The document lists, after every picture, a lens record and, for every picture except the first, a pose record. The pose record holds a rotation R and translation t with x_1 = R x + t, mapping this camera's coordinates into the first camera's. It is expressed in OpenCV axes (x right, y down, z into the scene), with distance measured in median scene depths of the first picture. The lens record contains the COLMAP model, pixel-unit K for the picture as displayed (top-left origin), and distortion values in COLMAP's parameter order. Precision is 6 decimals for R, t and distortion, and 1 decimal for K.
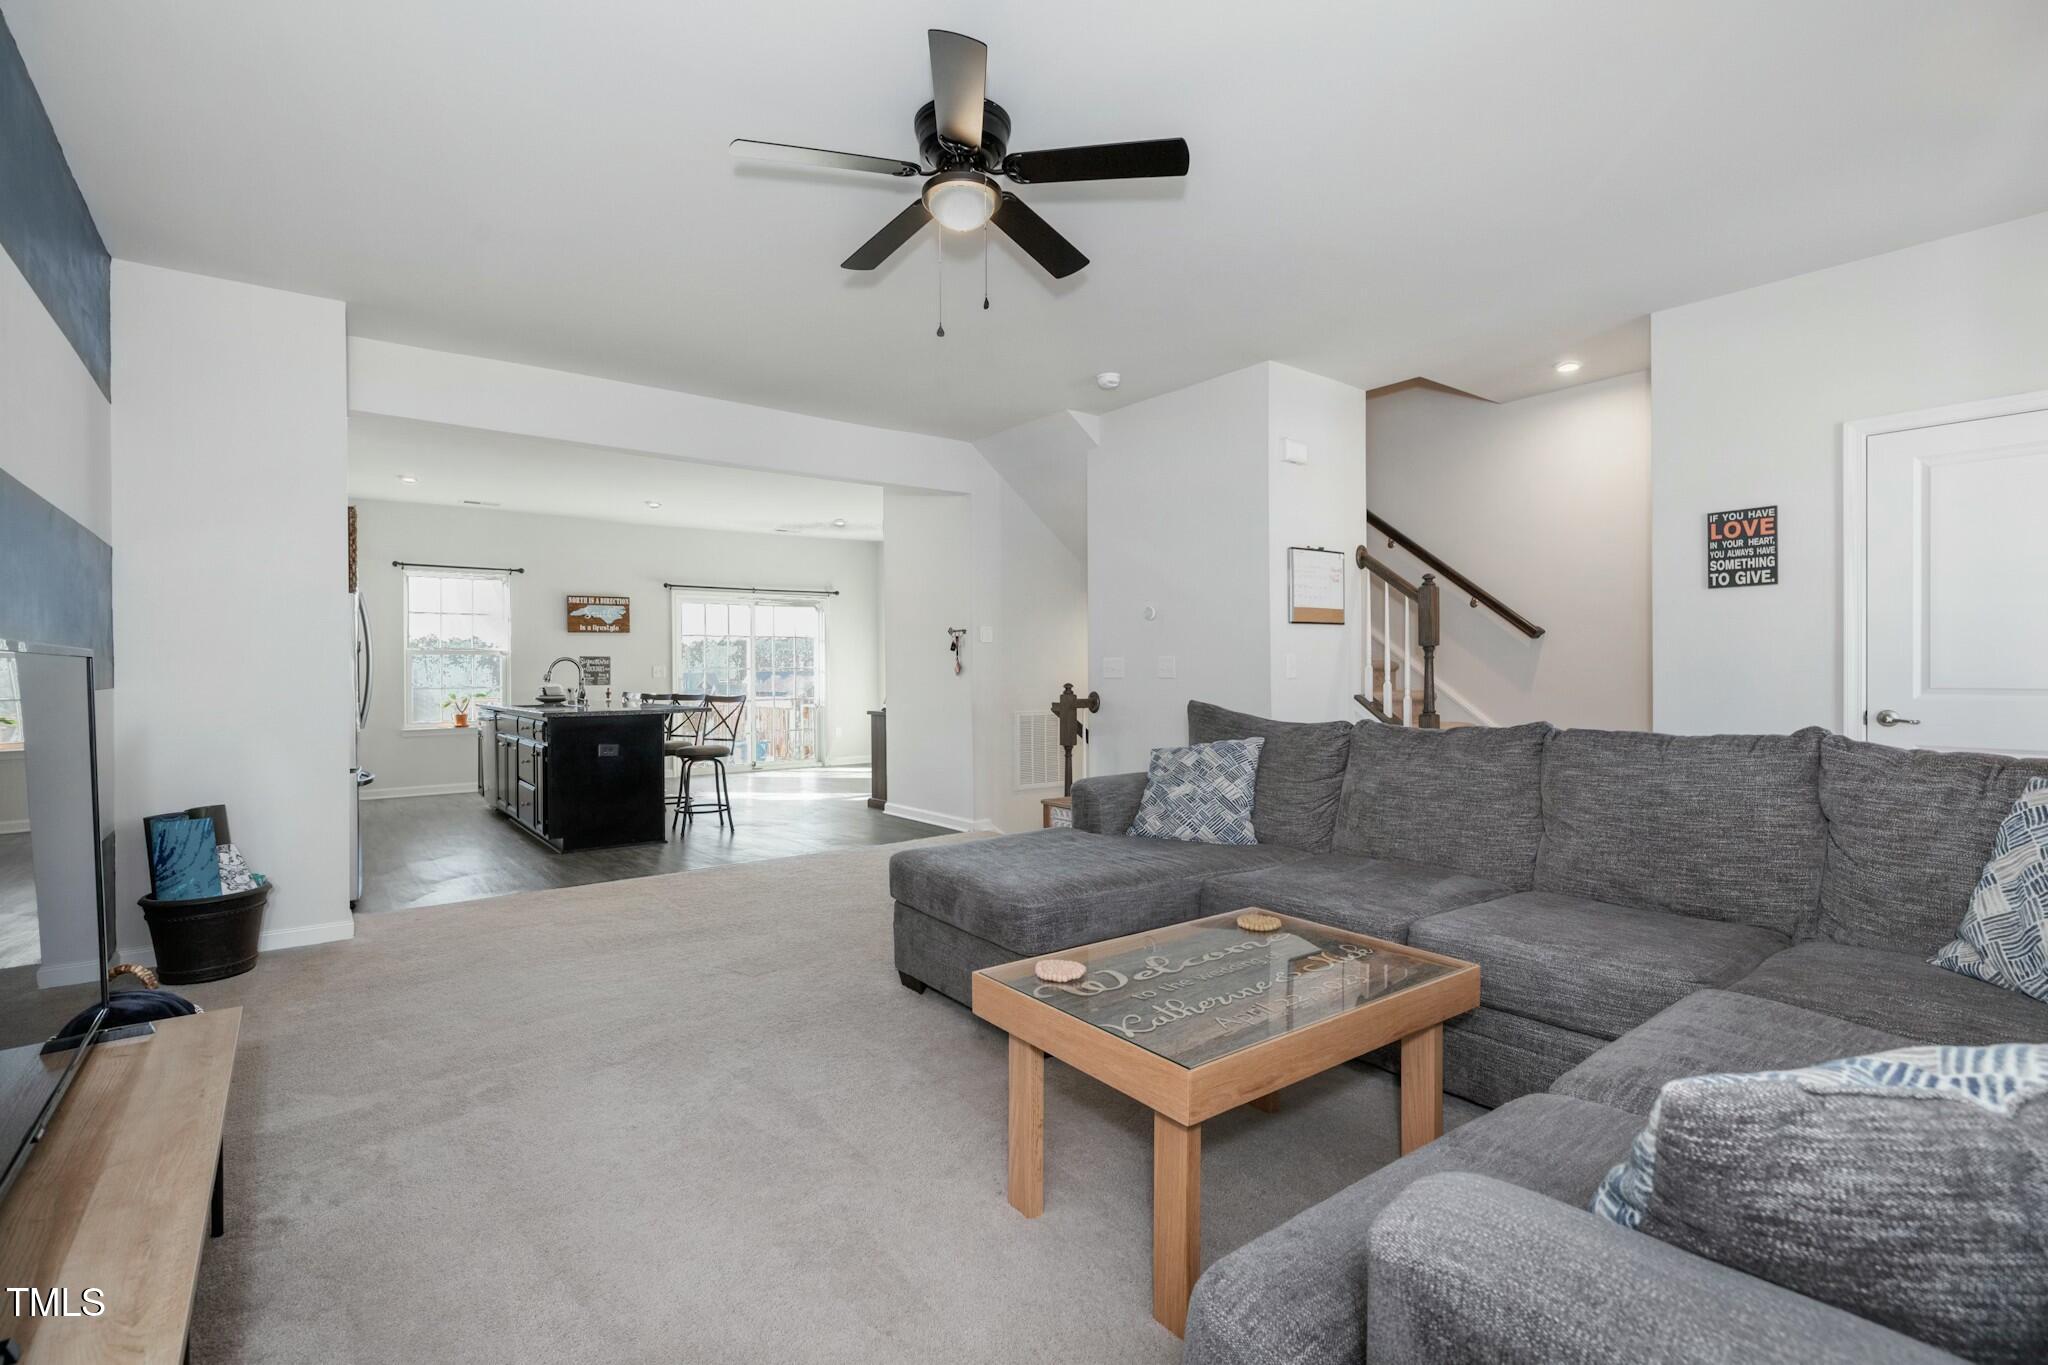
lens RADIAL K [[932.5, 0, 1013.6], [0, 932.5, 686.4], [0, 0, 1]] dist [0.001965, 0.000193]
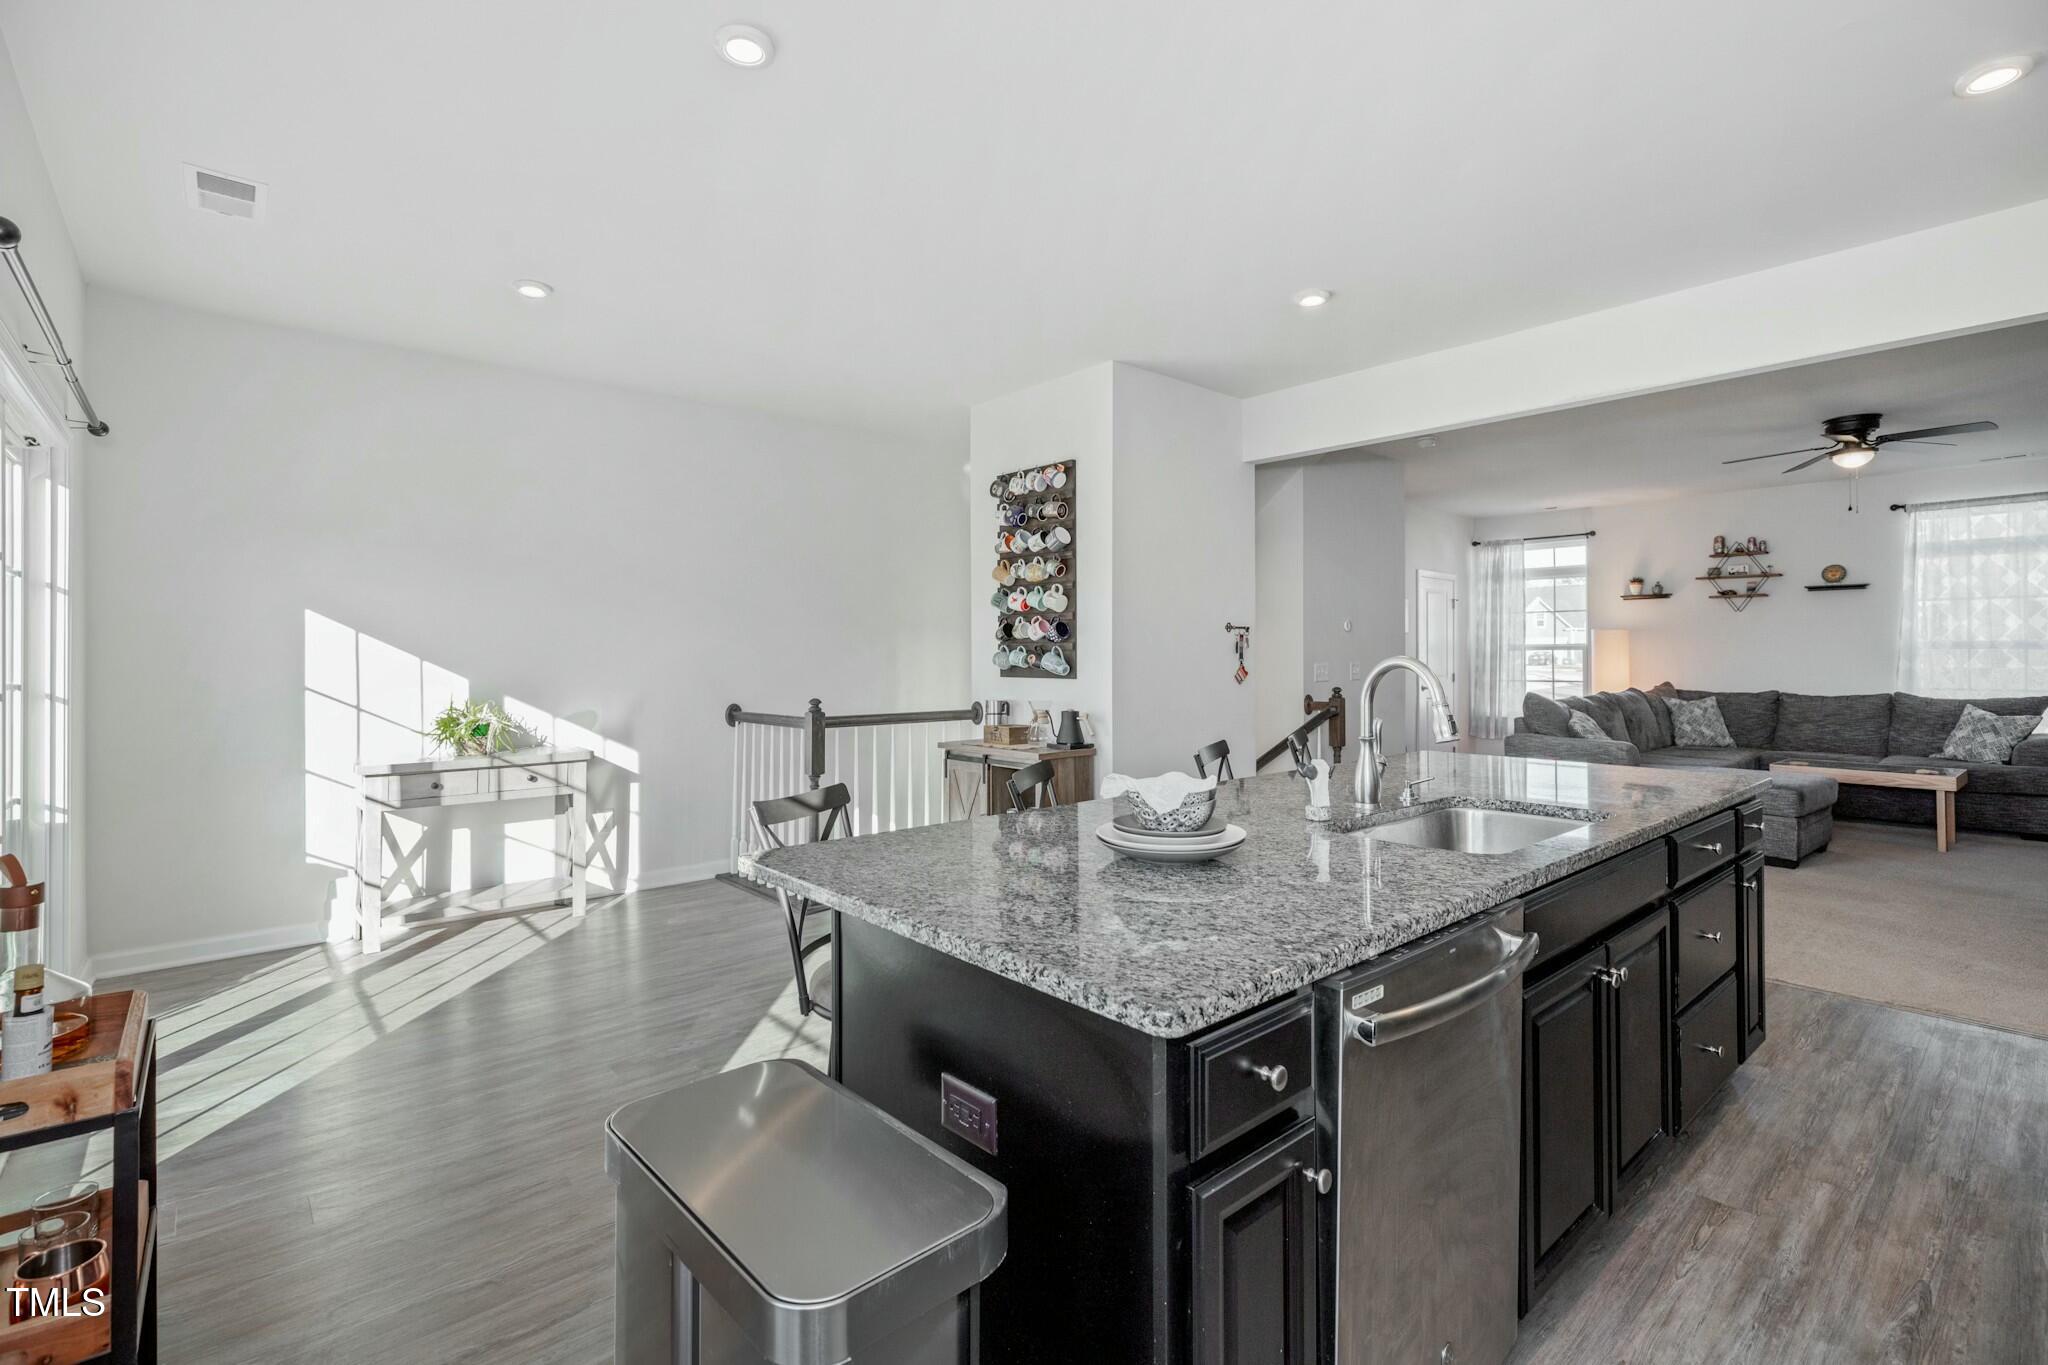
lens RADIAL K [[923.9, 0, 1027.9], [0, 923.9, 649.7], [0, 0, 1]] dist [0.001216, 0.000544]
pose [[-0.054397, 0.013441, 0.998429, -1.086236], [0.021426, 0.999695, -0.012290, -0.044945], [-0.998289, 0.020723, -0.054669, 1.577193]]
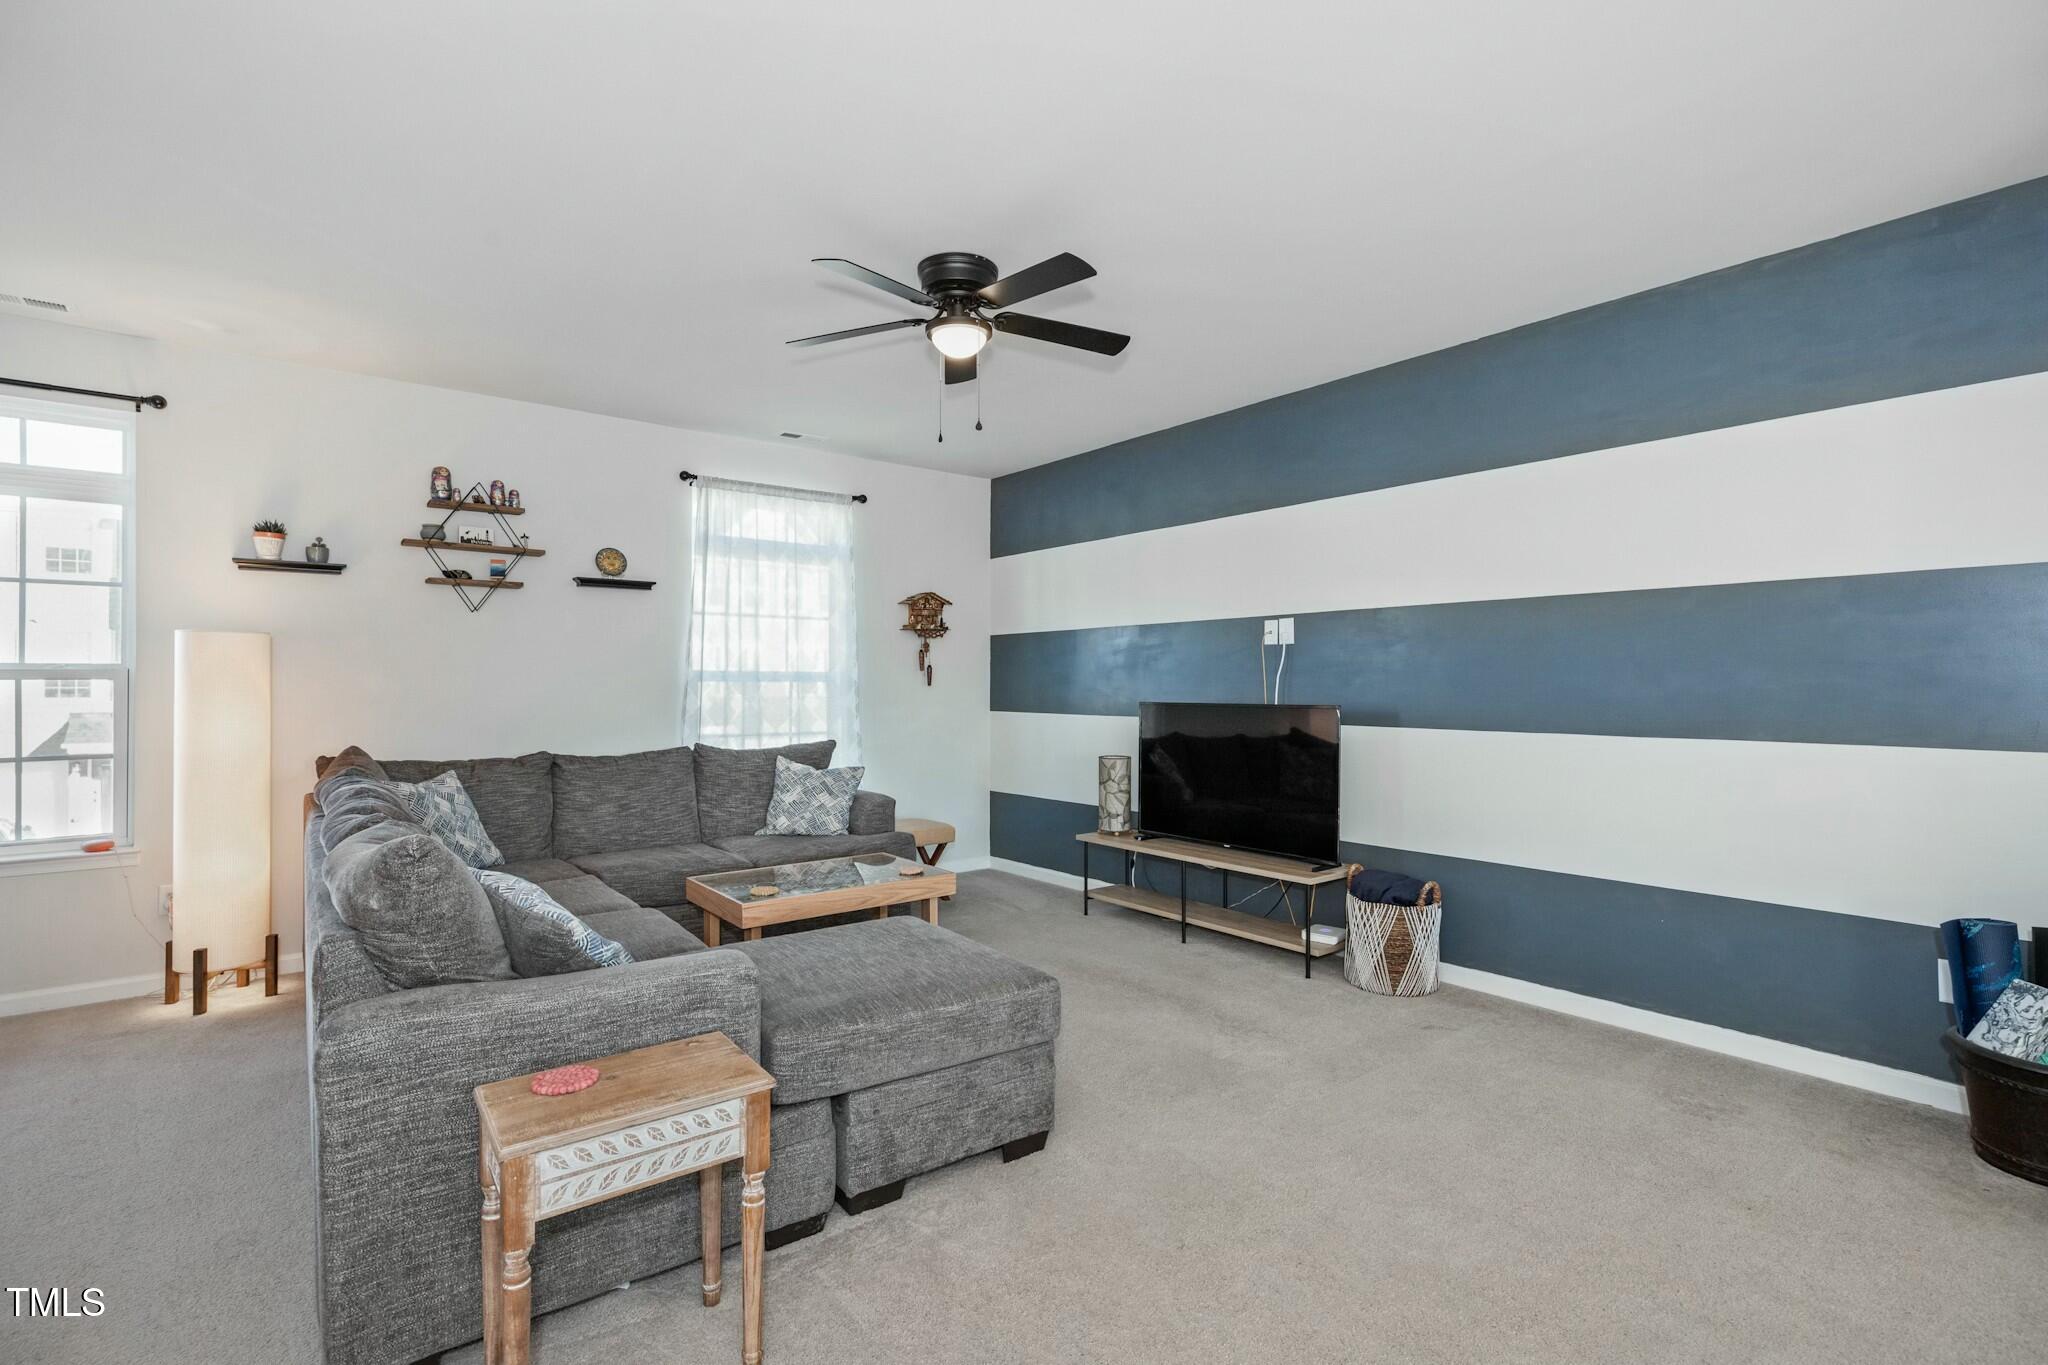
lens RADIAL K [[950.5, 0, 1010.2], [0, 950.5, 675.1], [0, 0, 1]] dist [0.003072, 0.000501]
pose [[-0.999960, 0.008276, -0.003329, -0.065083], [0.008240, 0.999910, 0.010624, -0.049196], [0.003417, 0.010596, -0.999938, 1.169218]]
